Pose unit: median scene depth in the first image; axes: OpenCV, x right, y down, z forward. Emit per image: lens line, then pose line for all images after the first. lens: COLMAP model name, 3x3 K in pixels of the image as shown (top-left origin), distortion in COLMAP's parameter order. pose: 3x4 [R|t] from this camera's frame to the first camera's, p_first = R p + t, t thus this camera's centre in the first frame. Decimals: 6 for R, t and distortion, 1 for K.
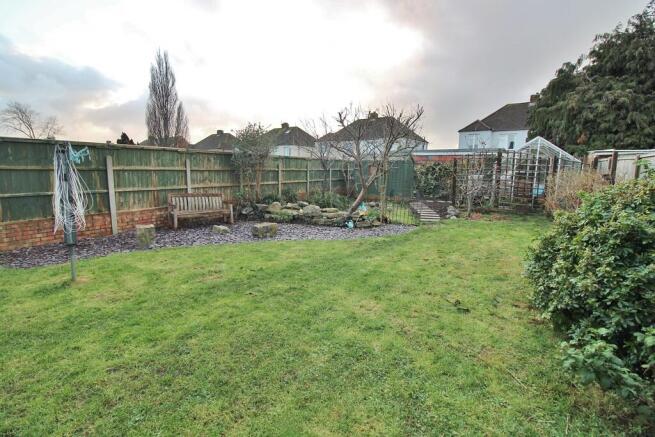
lens RADIAL K [[305.0, 0, 323.5], [0, 305.0, 213.3], [0, 0, 1]] dist [-0.005209, -0.008211]
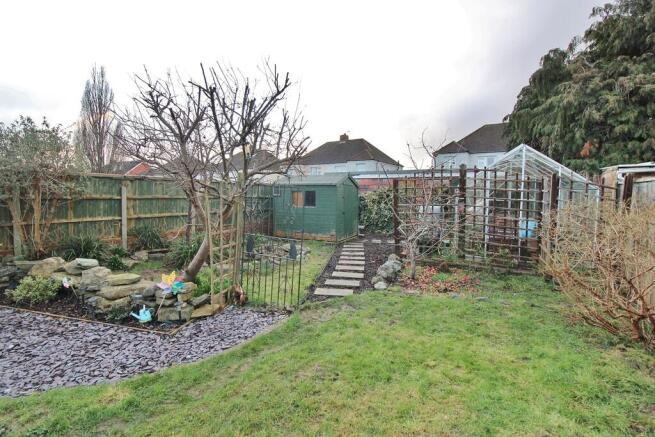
lens RADIAL K [[305.0, 0, 328.9], [0, 305.0, 215.3], [0, 0, 1]] dist [-0.005209, -0.008211]
pose [[0.998707, -0.002866, 0.050759, 0.267816], [0.006755, 0.997038, -0.076615, -0.060544], [-0.050389, 0.076859, 0.995768, 0.393097]]
